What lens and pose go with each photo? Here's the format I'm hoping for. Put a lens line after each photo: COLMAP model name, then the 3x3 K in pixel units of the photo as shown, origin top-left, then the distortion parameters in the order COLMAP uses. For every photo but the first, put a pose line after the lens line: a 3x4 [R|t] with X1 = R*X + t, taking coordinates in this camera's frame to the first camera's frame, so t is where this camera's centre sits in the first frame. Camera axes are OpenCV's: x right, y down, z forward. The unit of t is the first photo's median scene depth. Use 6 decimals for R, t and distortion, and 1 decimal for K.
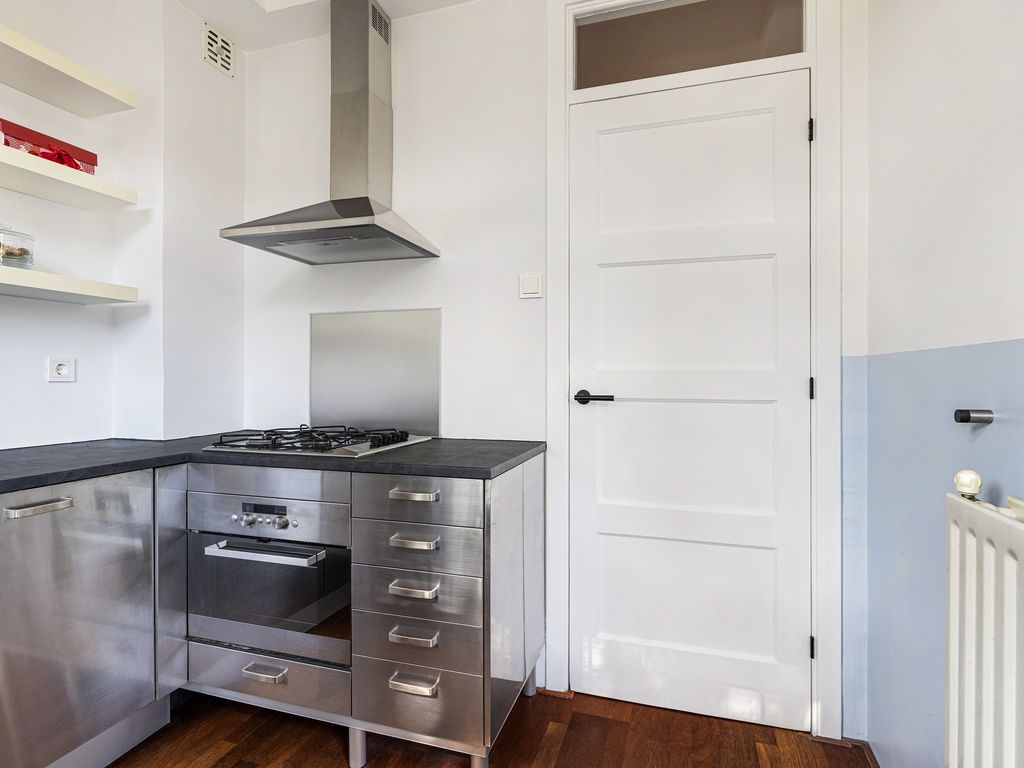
lens RADIAL K [[544.3, 0, 510.9], [0, 544.3, 374.6], [0, 0, 1]] dist [-0.018045, 0.016118]
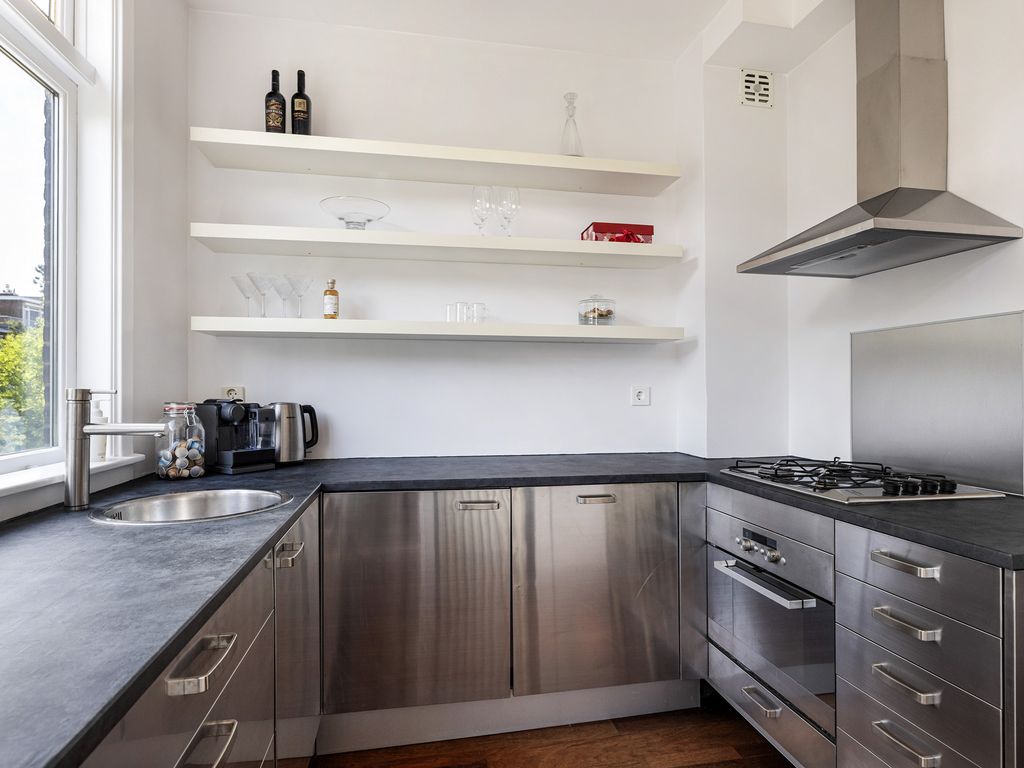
lens RADIAL K [[561.6, 0, 507.4], [0, 561.6, 386.0], [0, 0, 1]] dist [-0.004492, -0.000836]
pose [[0.469628, -0.006052, -0.882843, 0.229346], [0.004085, 0.999981, -0.004682, -0.030209], [0.882855, -0.001408, 0.469644, 0.091258]]
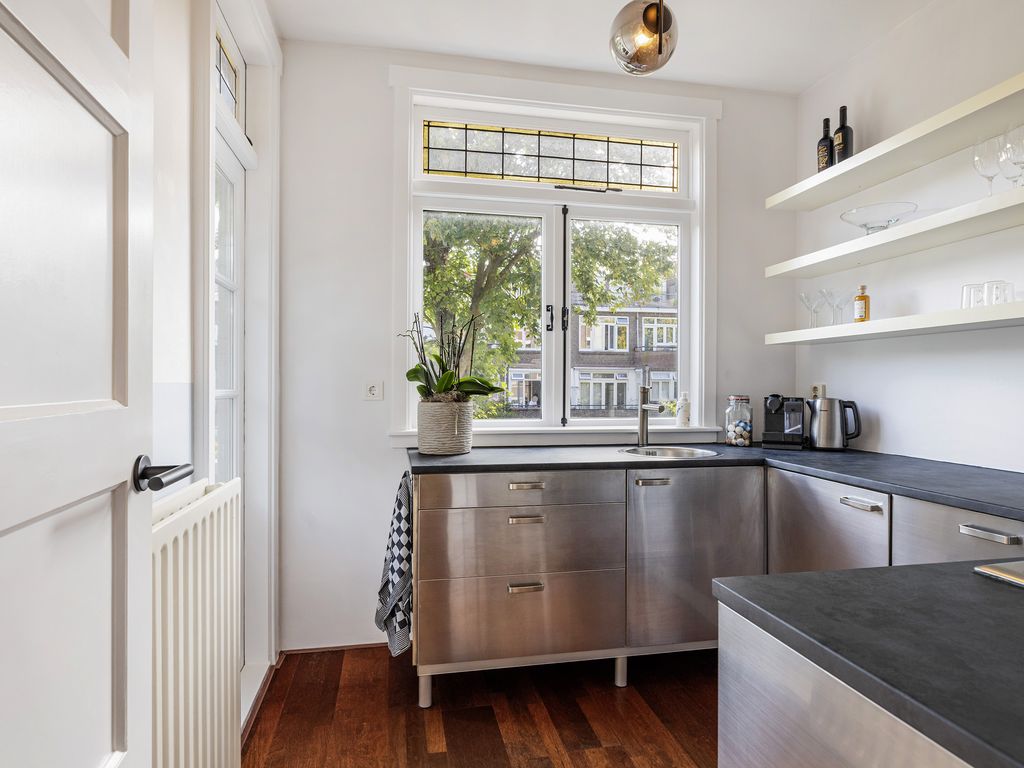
lens RADIAL K [[628.9, 0, 512.0], [0, 628.9, 384.0], [0, 0, 1]] dist [-0.000519, -0.000274]
pose [[-0.880743, -0.003230, -0.473584, 0.409962], [-0.001502, 0.999991, -0.004027, -0.030038], [0.473592, -0.002836, -0.880740, 1.289354]]
